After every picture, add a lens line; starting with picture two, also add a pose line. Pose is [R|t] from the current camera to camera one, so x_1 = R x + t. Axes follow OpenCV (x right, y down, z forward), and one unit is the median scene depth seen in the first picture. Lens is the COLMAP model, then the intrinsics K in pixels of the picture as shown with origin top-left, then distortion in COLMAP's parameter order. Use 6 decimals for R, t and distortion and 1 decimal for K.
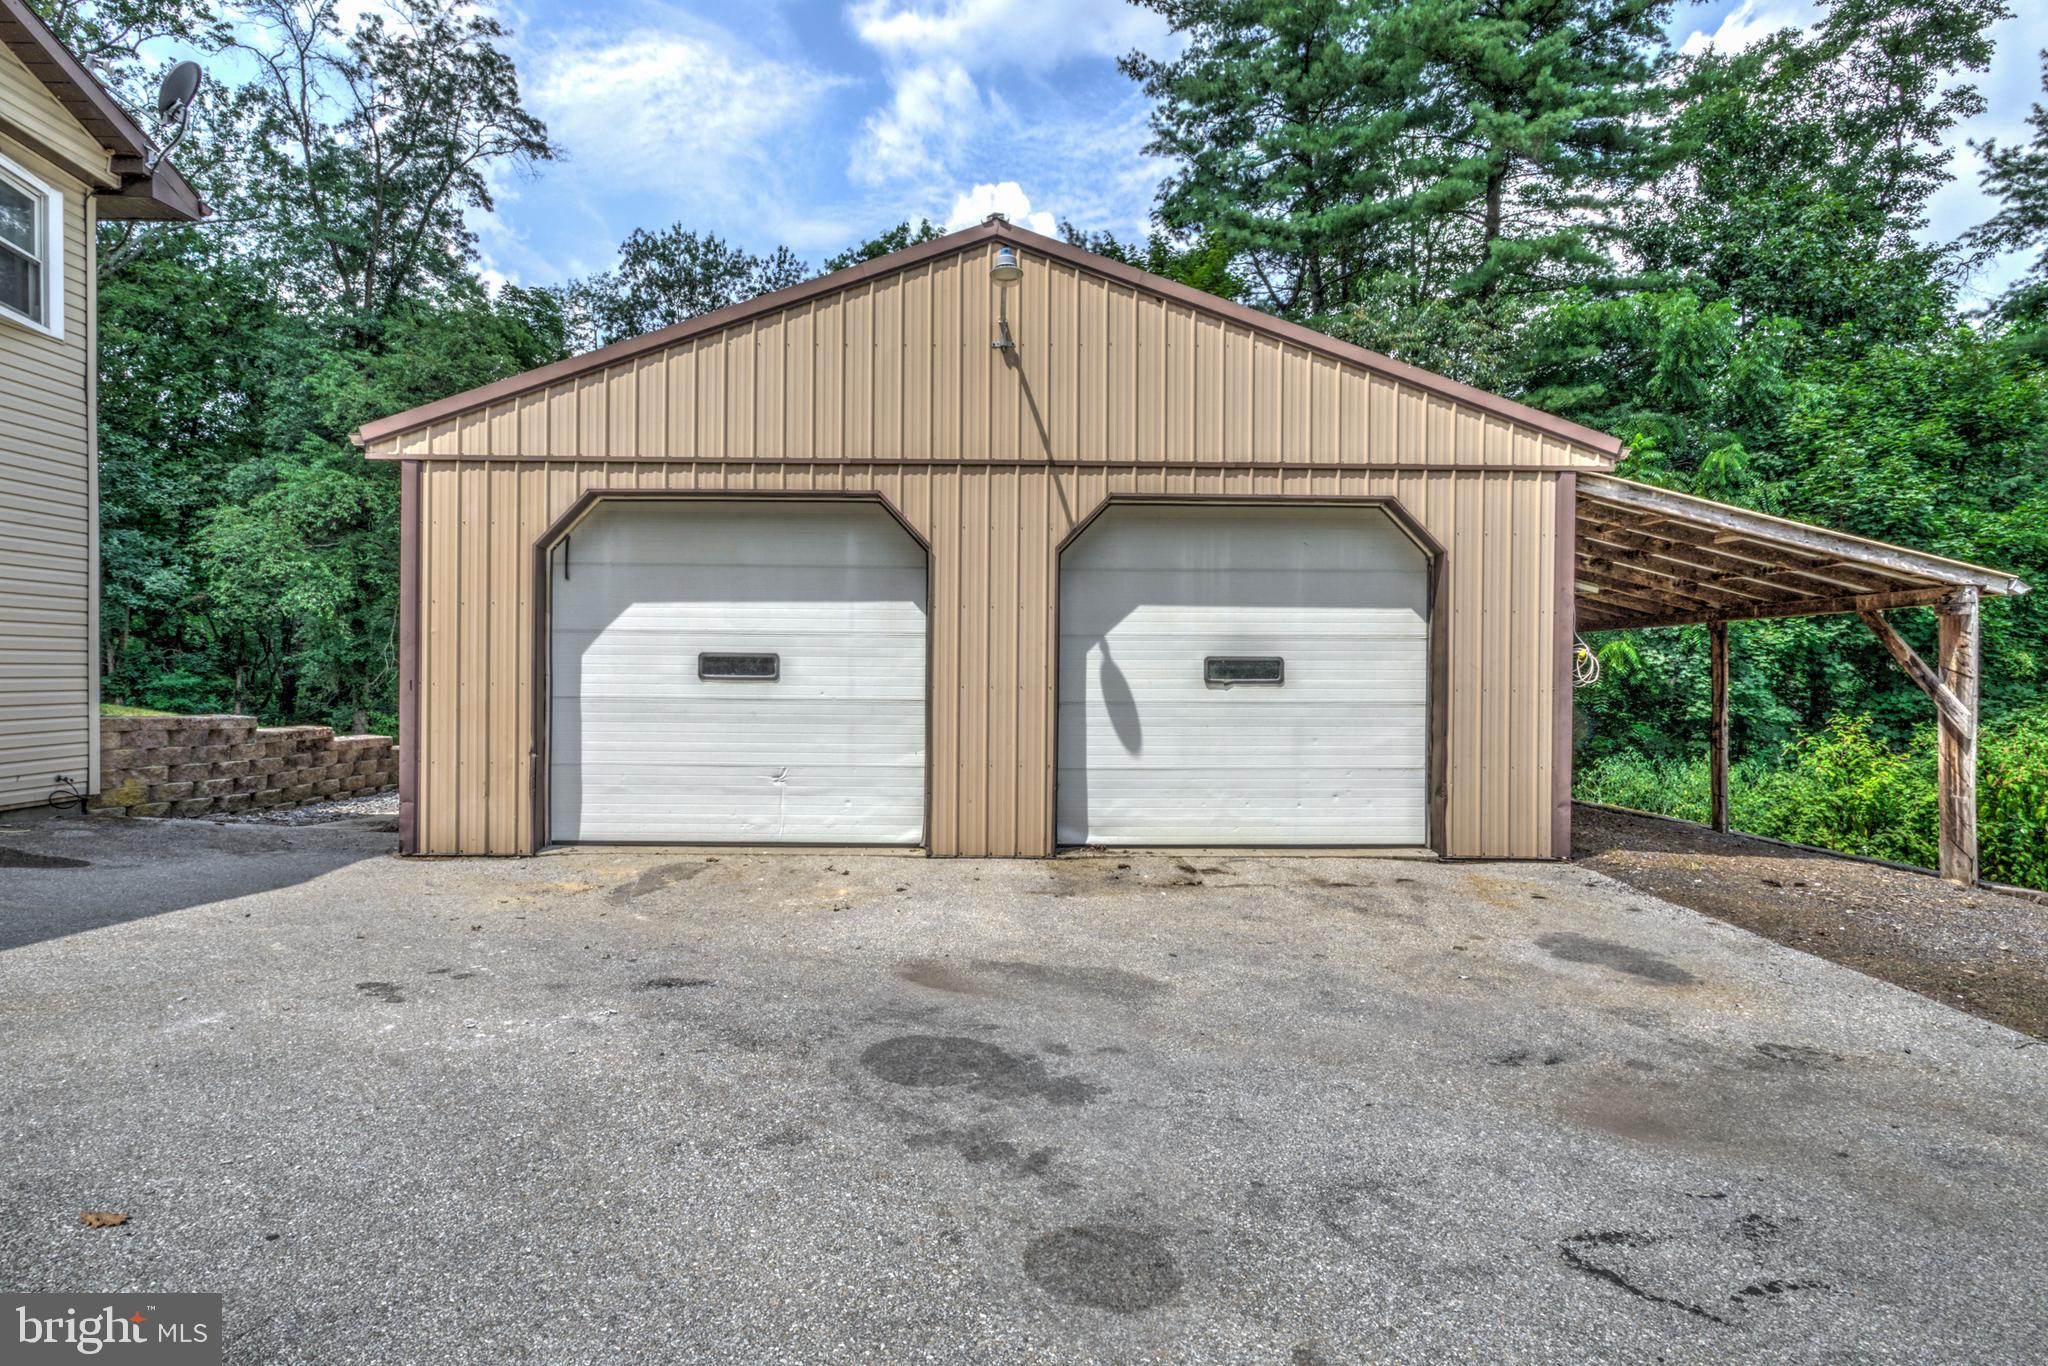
lens RADIAL K [[1040.0, 0, 1025.7], [0, 1040.0, 677.9], [0, 0, 1]] dist [-0.011732, 0.004282]
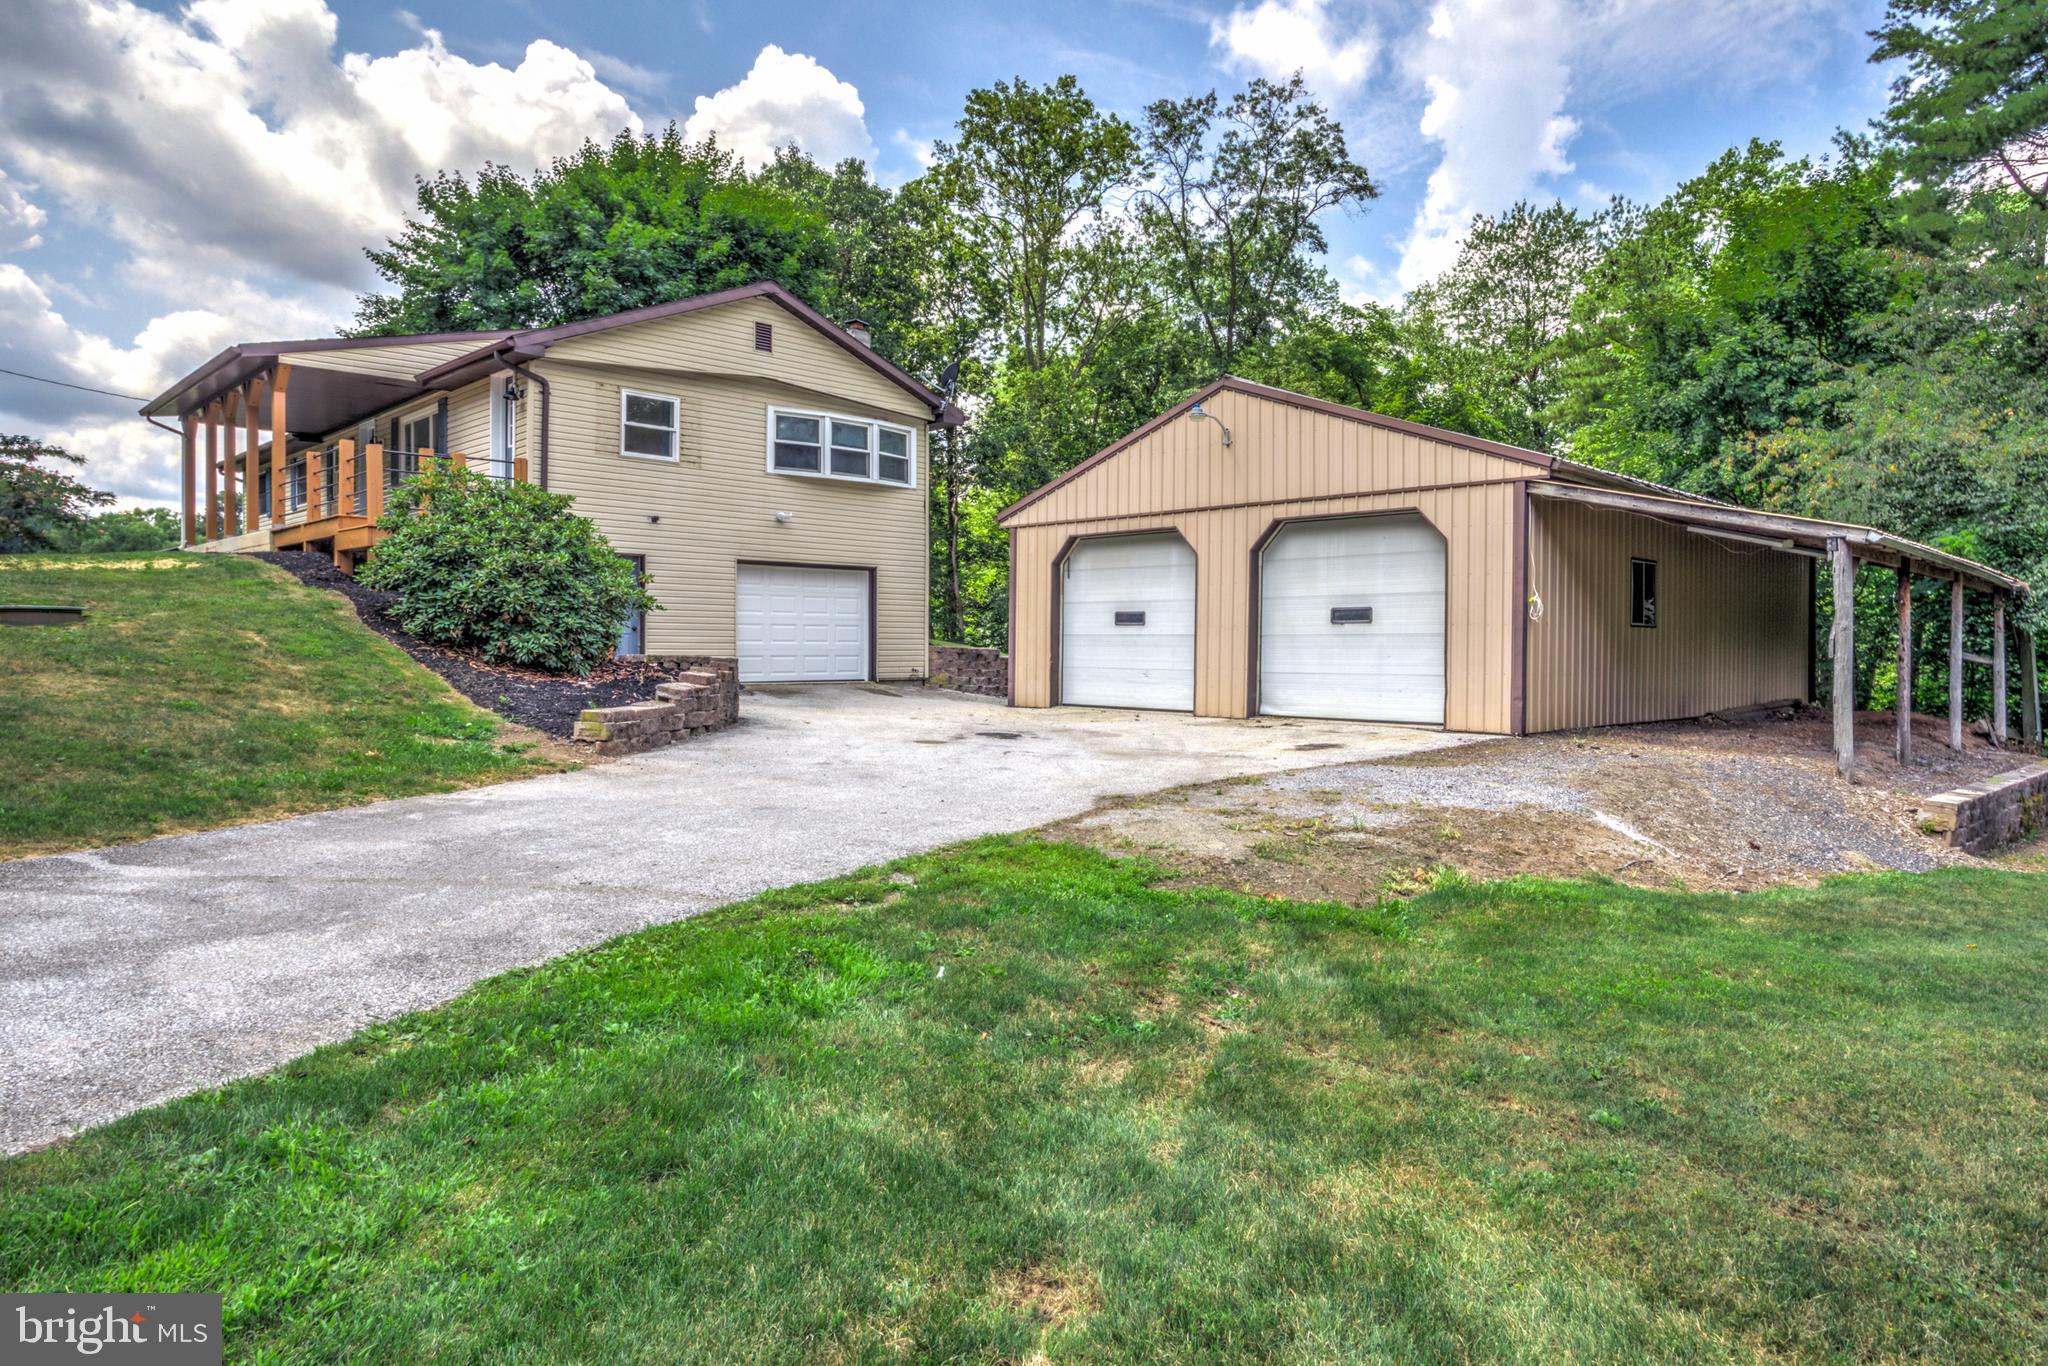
lens RADIAL K [[1264.8, 0, 1021.6], [0, 1264.8, 663.9], [0, 0, 1]] dist [-0.005619, 0.000178]
pose [[0.665934, 0.008803, -0.745959, 1.422456], [-0.009365, 0.999950, 0.003440, 0.071339], [0.745952, 0.004695, 0.665983, -0.778529]]
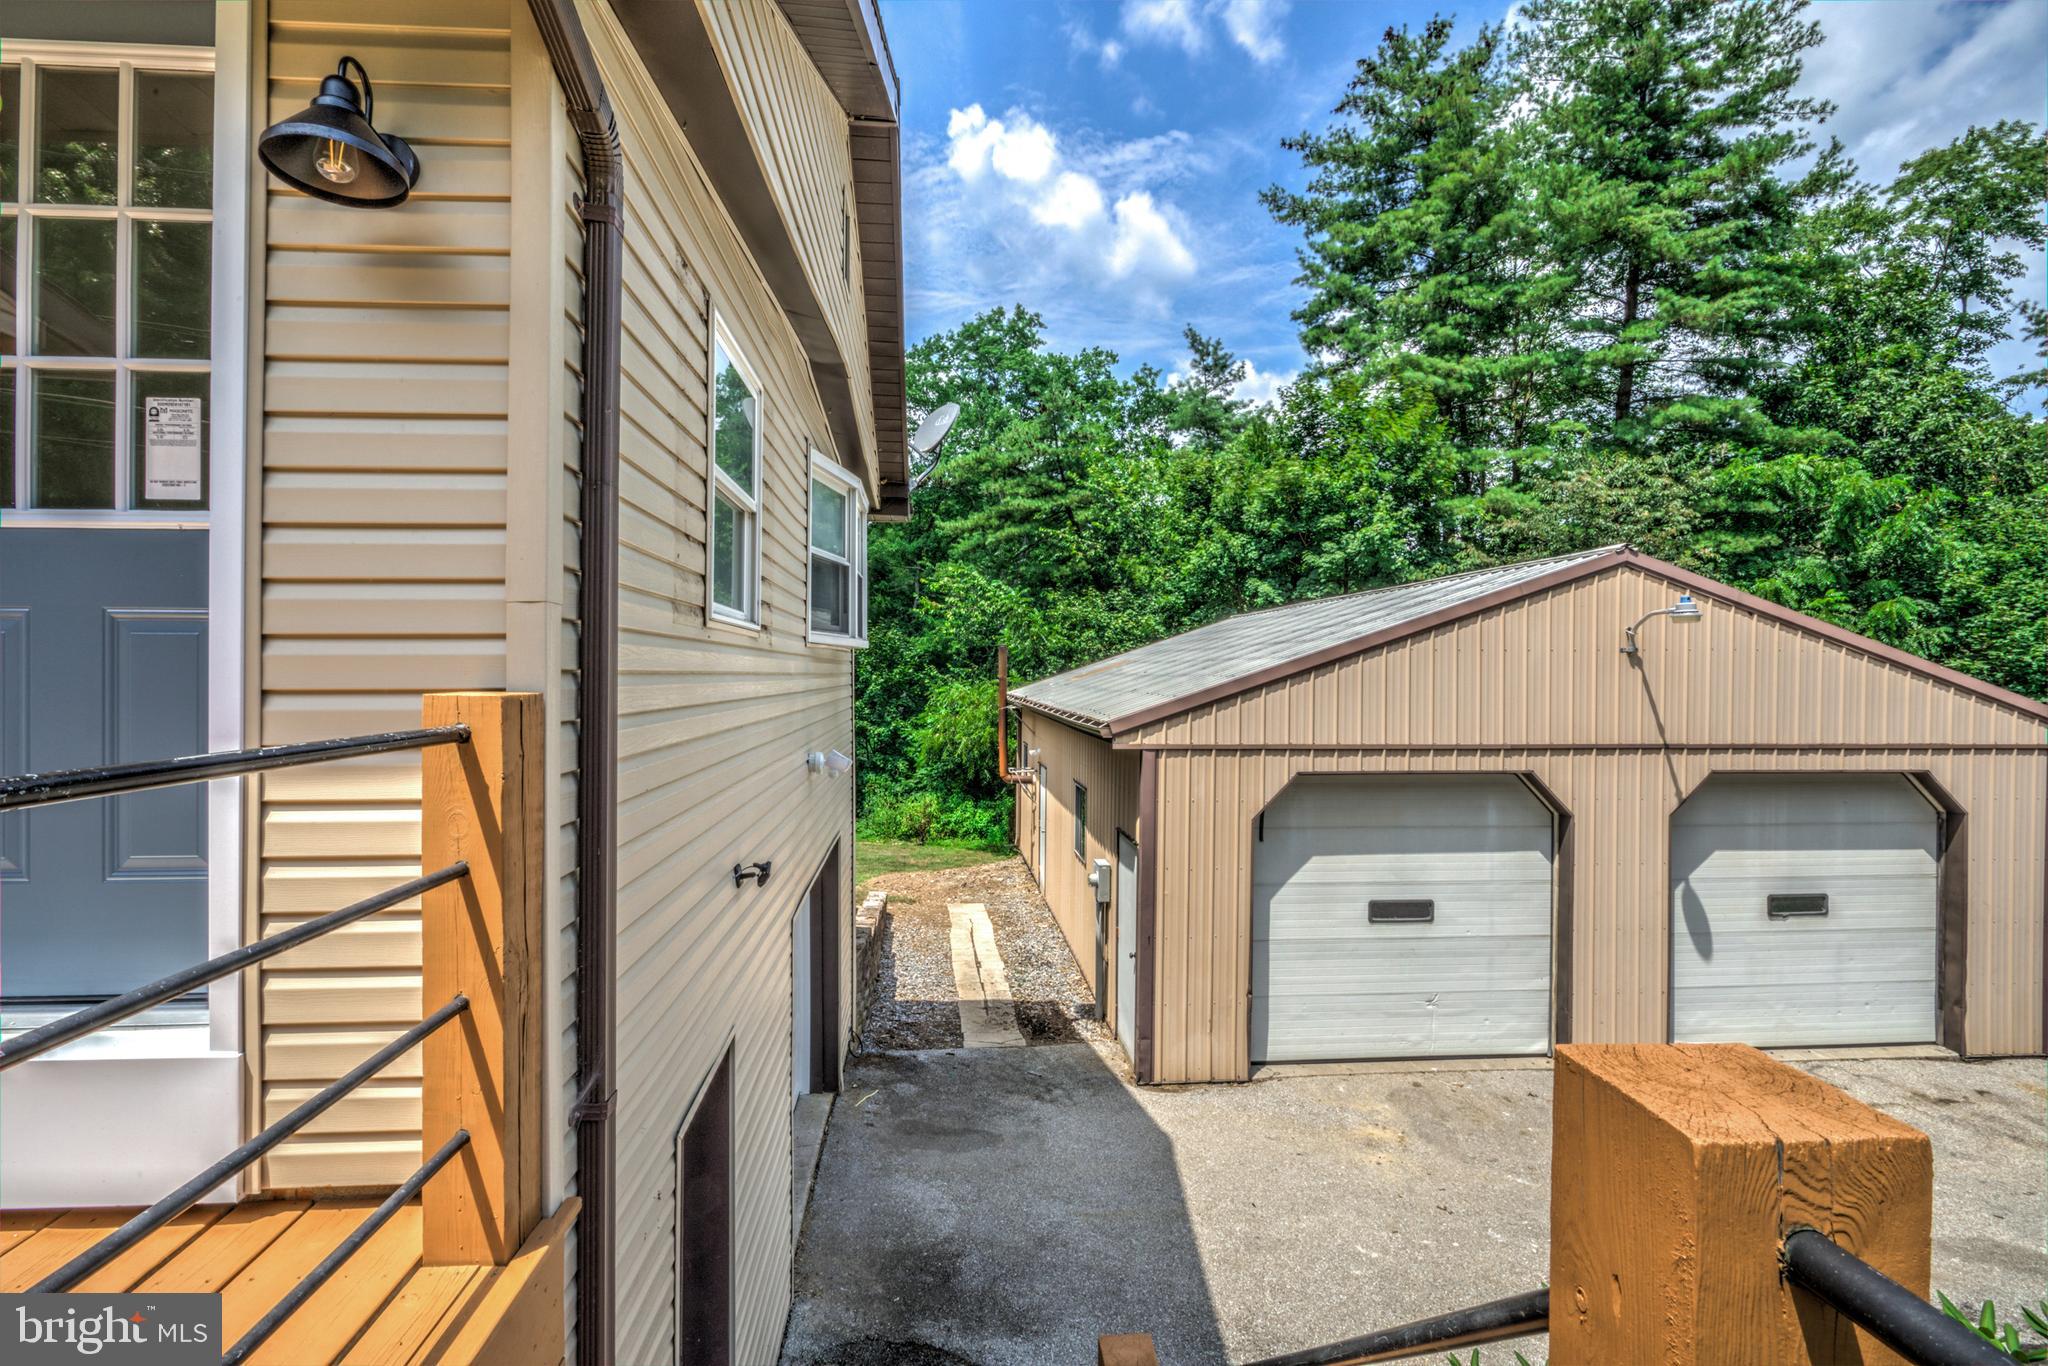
lens RADIAL K [[980.2, 0, 1026.5], [0, 980.2, 670.6], [0, 0, 1]] dist [-0.003353, 0.001460]
pose [[0.997787, -0.004297, 0.066355, -0.803977], [0.004340, 0.999990, -0.000499, -0.298370], [-0.066352, 0.000786, 0.997796, -0.101594]]
